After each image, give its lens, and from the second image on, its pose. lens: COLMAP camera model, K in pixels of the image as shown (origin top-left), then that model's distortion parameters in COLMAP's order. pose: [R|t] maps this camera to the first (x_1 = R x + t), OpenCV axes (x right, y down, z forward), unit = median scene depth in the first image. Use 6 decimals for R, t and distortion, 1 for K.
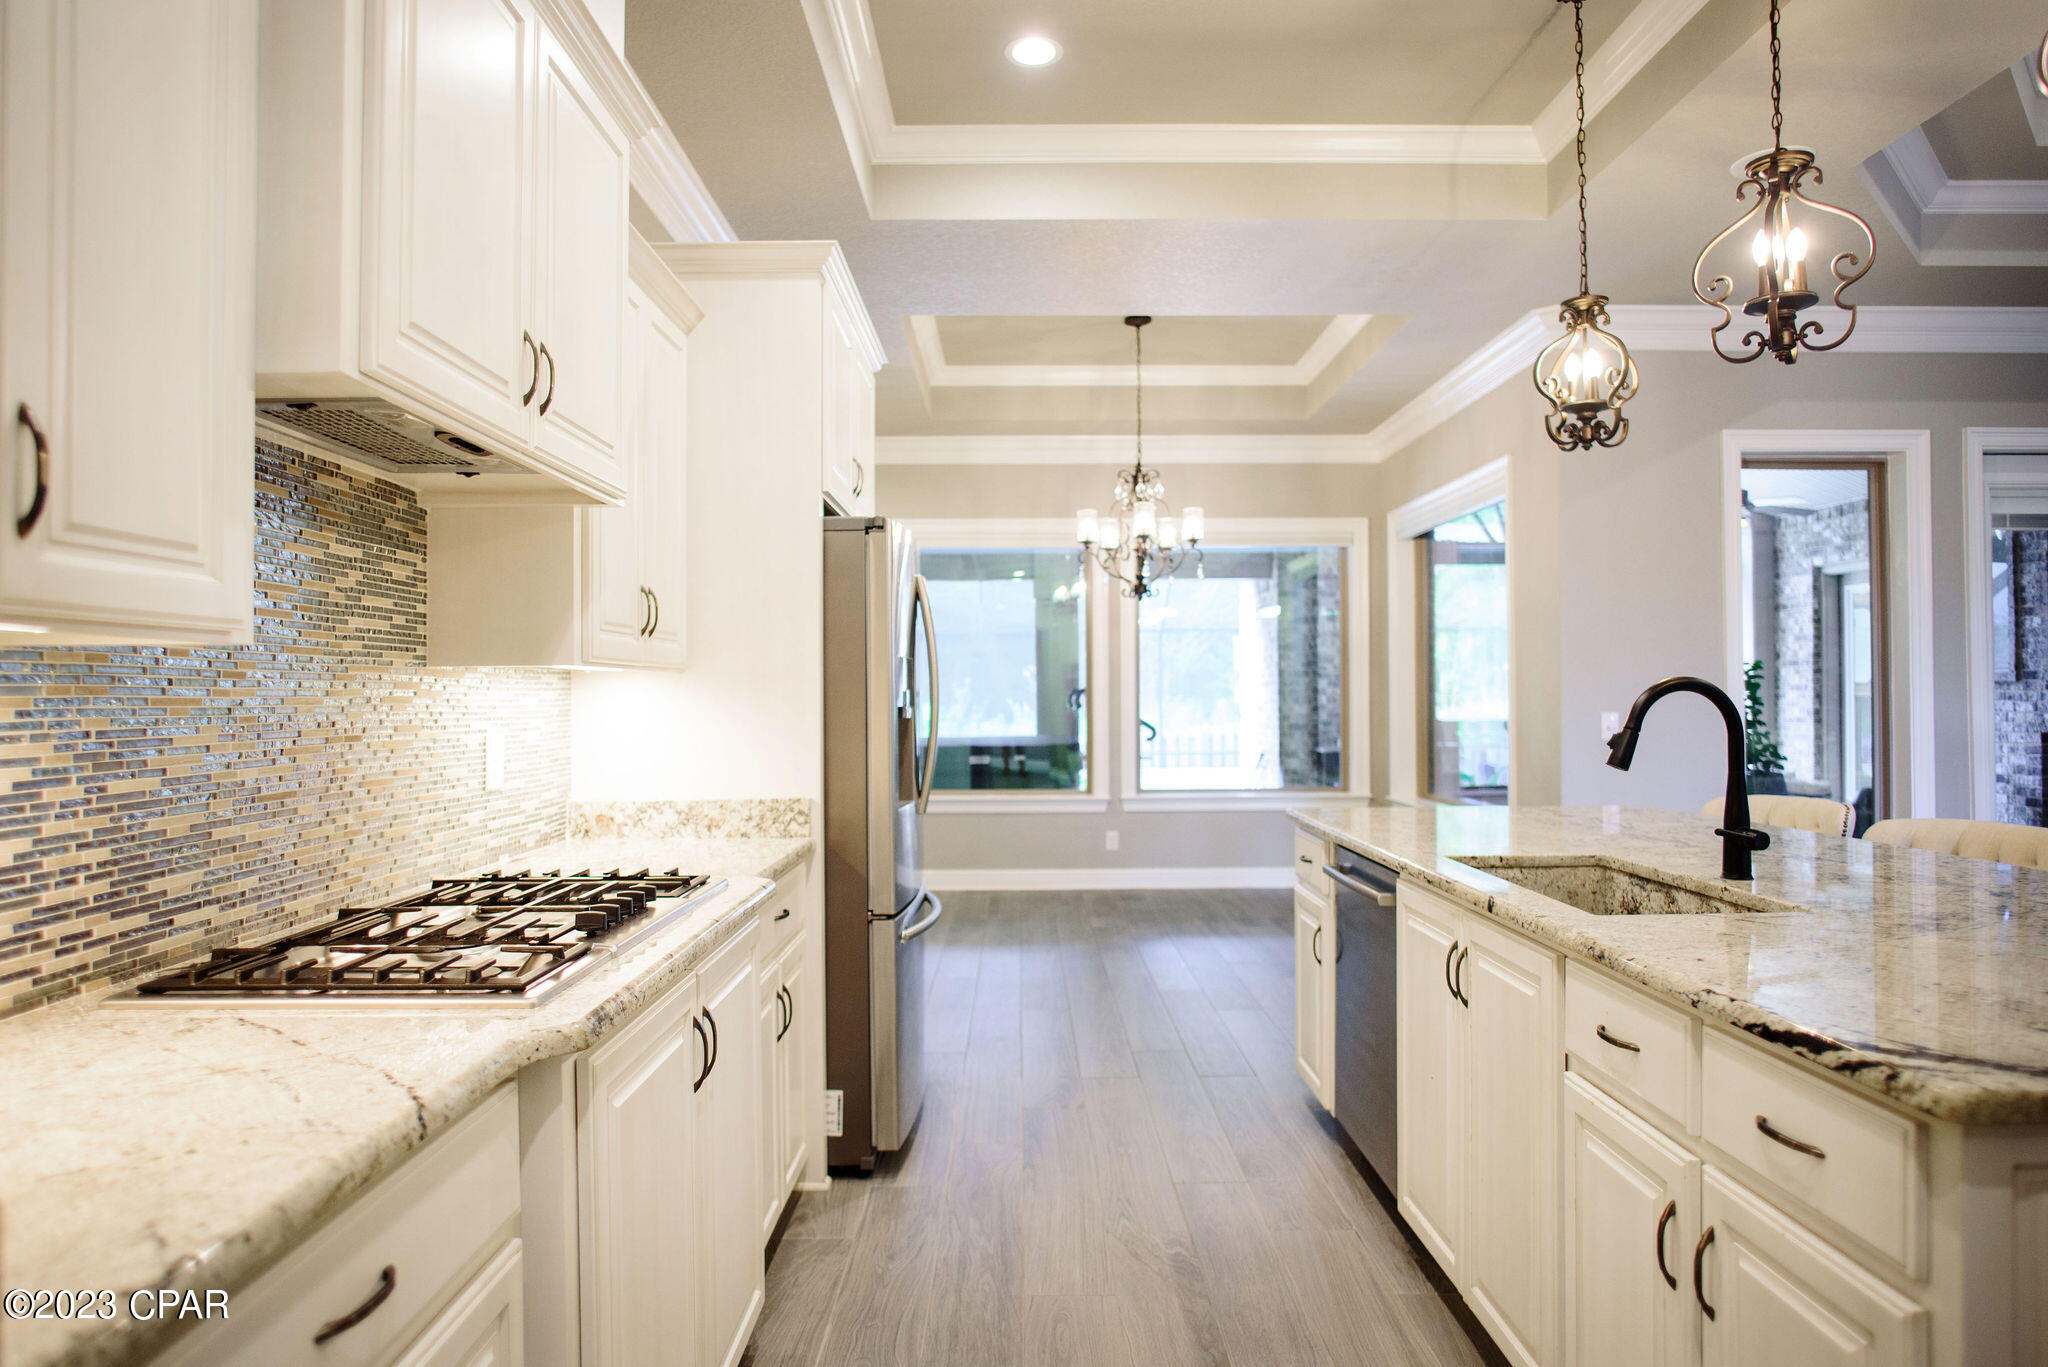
lens RADIAL K [[1195.7, 0, 1024.0], [0, 1195.7, 683.5], [0, 0, 1]] dist [-0.023325, 0.004559]
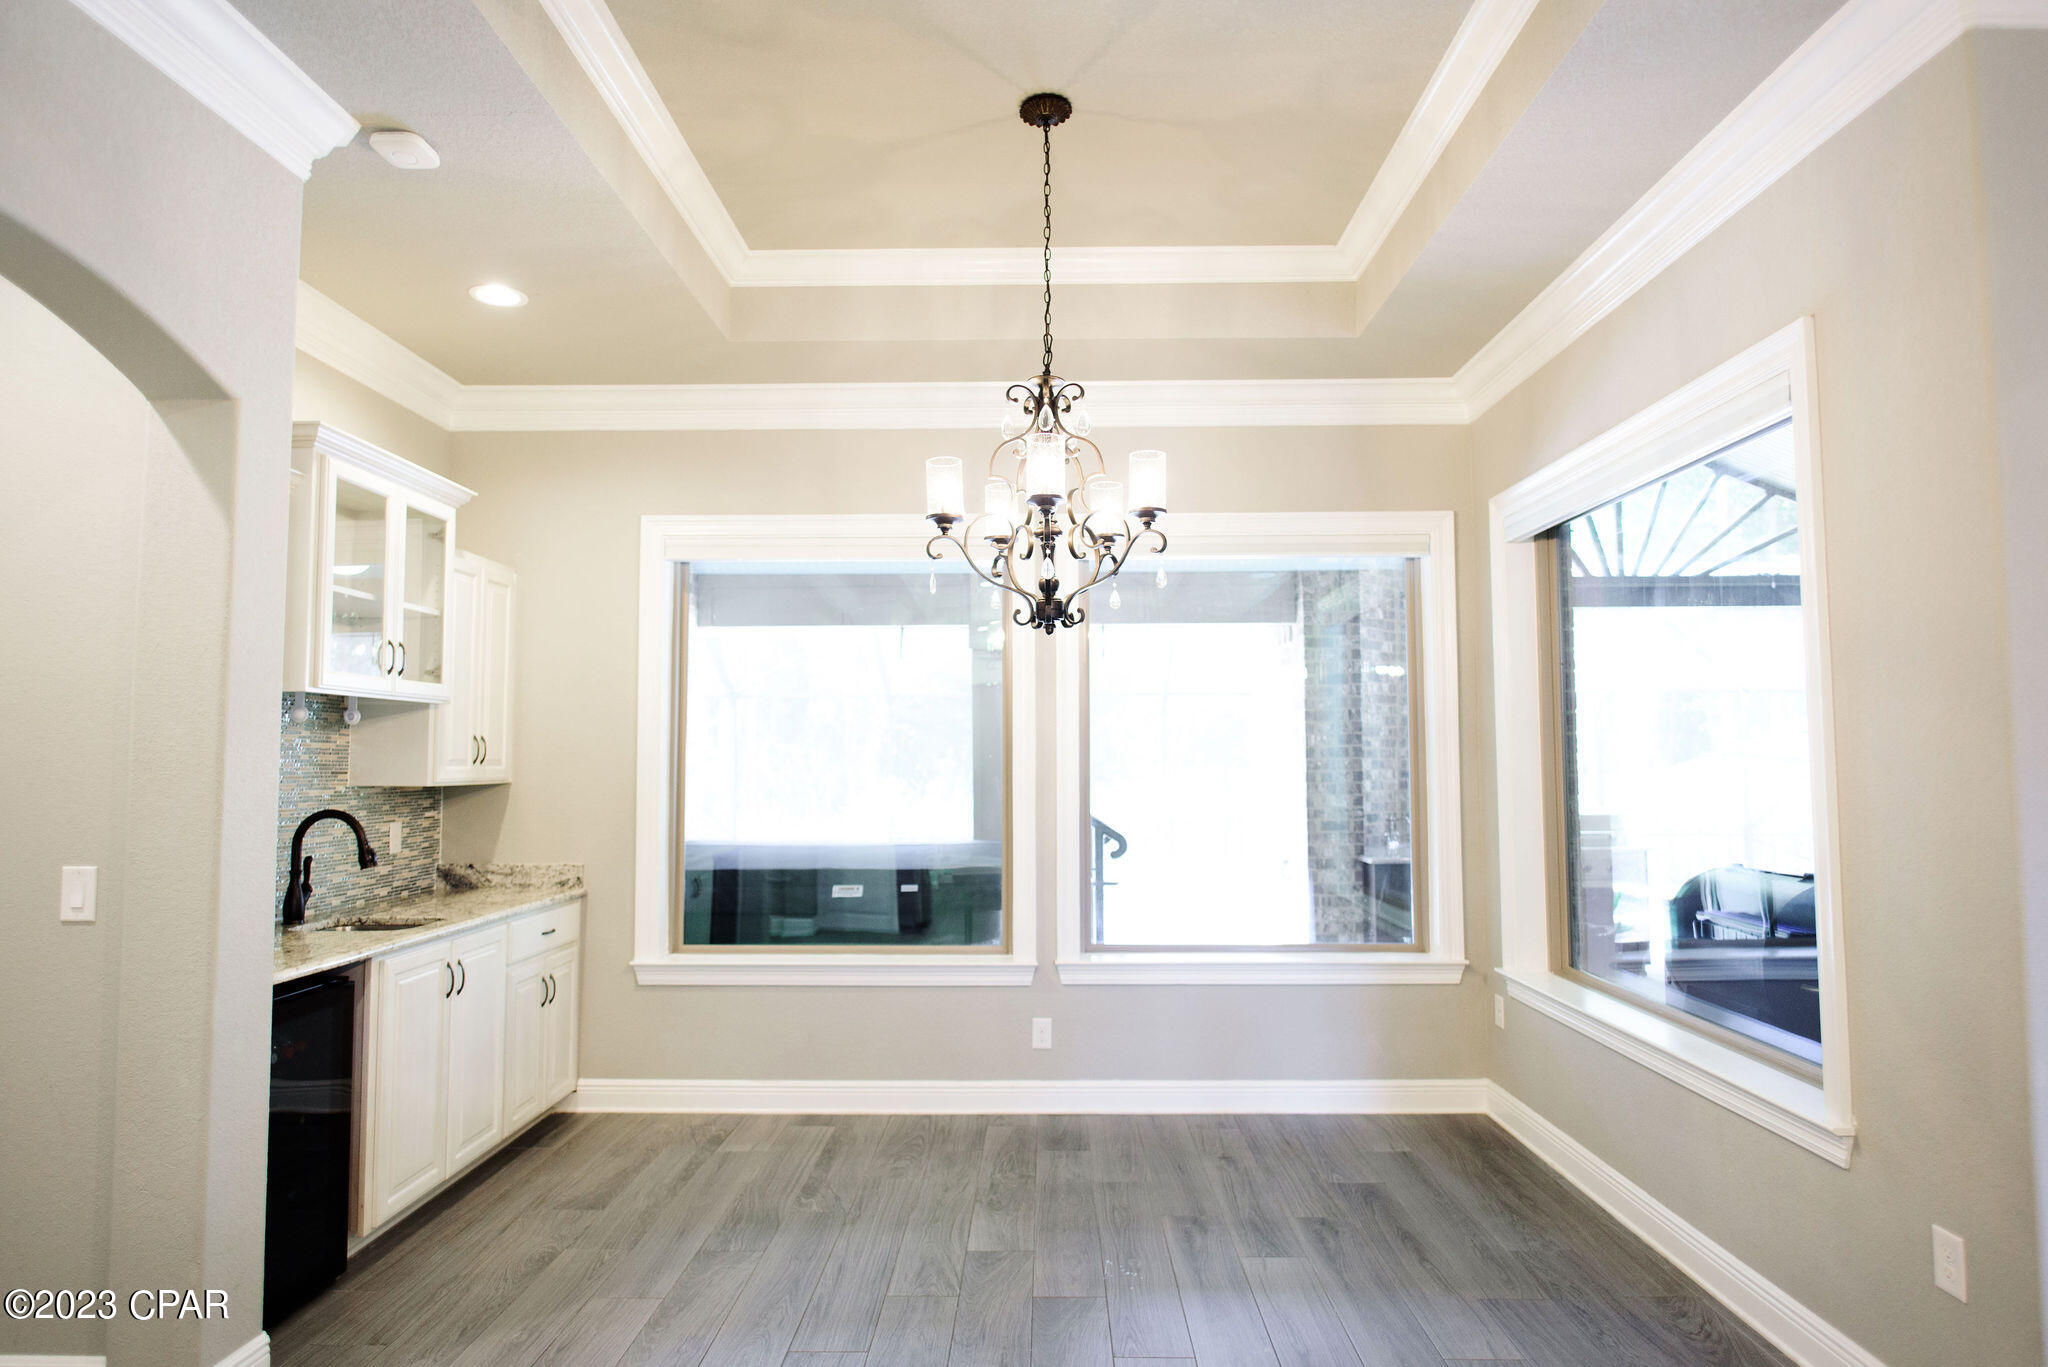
lens RADIAL K [[1169.8, 0, 1024.0], [0, 1169.8, 683.5], [0, 0, 1]] dist [0.002083, 0.000934]
pose [[0.999750, -0.000047, -0.022371, 0.072300], [-0.001166, 0.998528, -0.054219, -0.014223], [0.022341, 0.054231, 0.998278, 0.360522]]
